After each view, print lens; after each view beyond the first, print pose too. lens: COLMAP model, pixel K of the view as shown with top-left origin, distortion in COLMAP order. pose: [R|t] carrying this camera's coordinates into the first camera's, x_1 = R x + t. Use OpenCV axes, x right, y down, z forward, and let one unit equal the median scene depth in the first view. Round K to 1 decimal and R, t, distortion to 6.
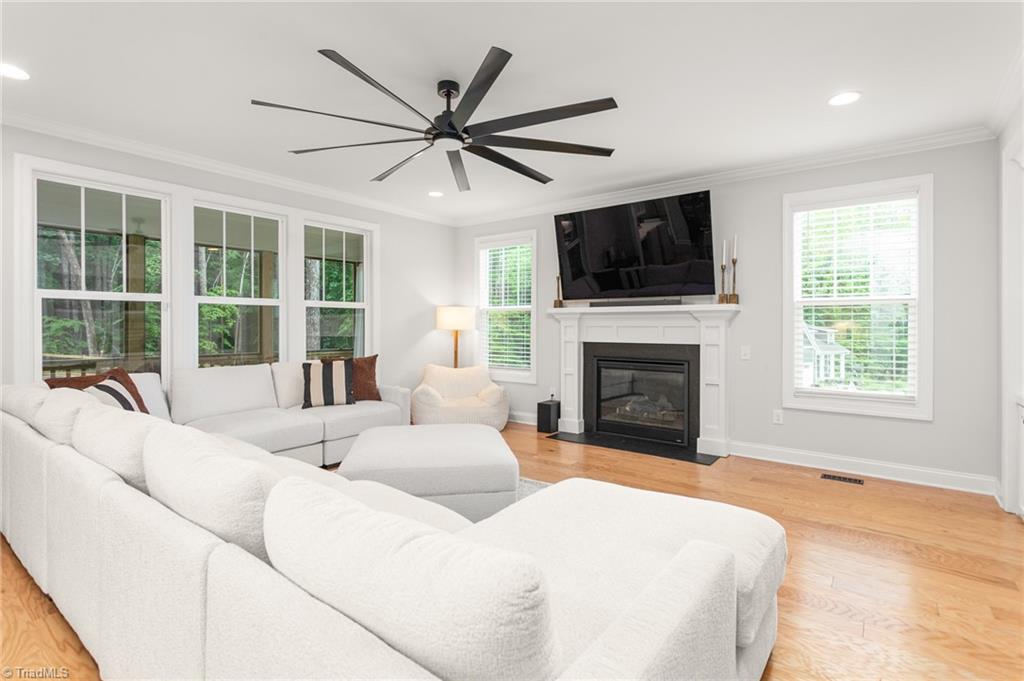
lens RADIAL K [[484.4, 0, 516.4], [0, 484.4, 325.2], [0, 0, 1]] dist [0.001552, 0.002282]
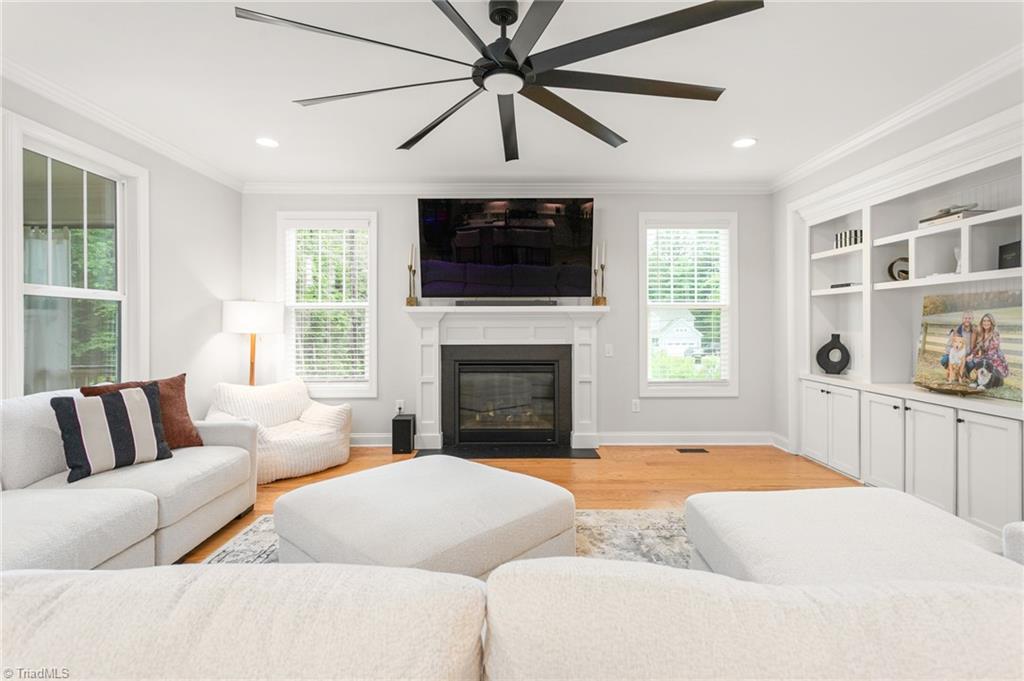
lens RADIAL K [[484.4, 0, 500.2], [0, 484.4, 324.6], [0, 0, 1]] dist [0.001552, 0.002282]
pose [[0.793040, -0.001340, 0.609168, -0.377283], [0.004696, 0.999981, -0.003915, 0.001014], [-0.609151, 0.005965, 0.793032, 0.265818]]
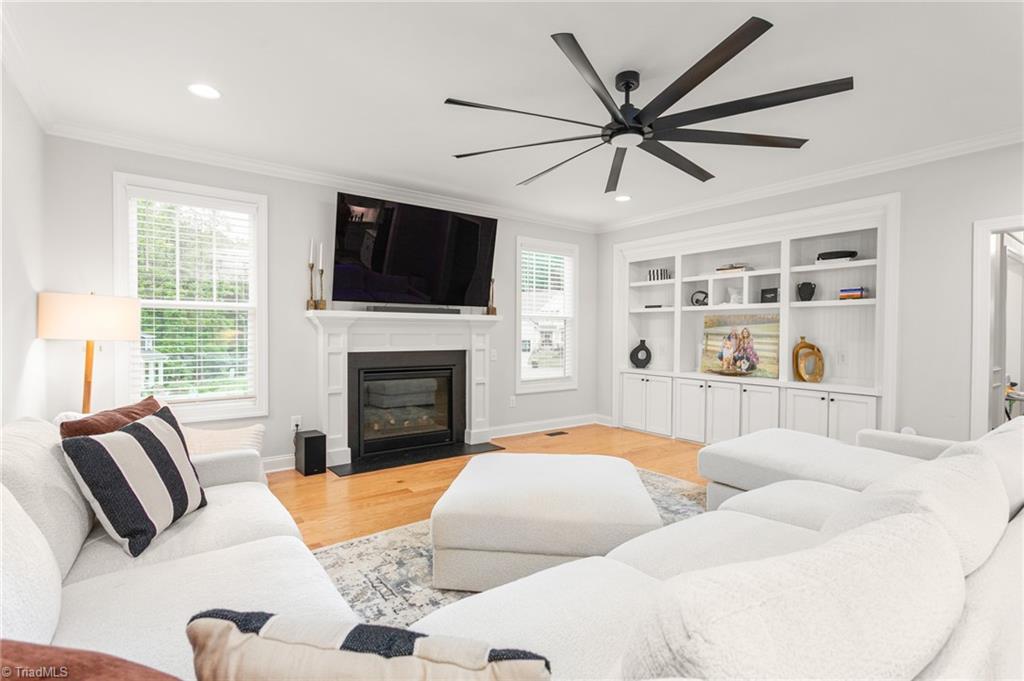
lens RADIAL K [[484.4, 0, 508.3], [0, 484.4, 340.8], [0, 0, 1]] dist [0.001552, 0.002282]
pose [[0.285916, -0.014679, 0.958142, -0.679719], [-0.002313, 0.999869, 0.016008, 0.000546], [-0.958252, -0.006793, 0.285845, 0.584354]]
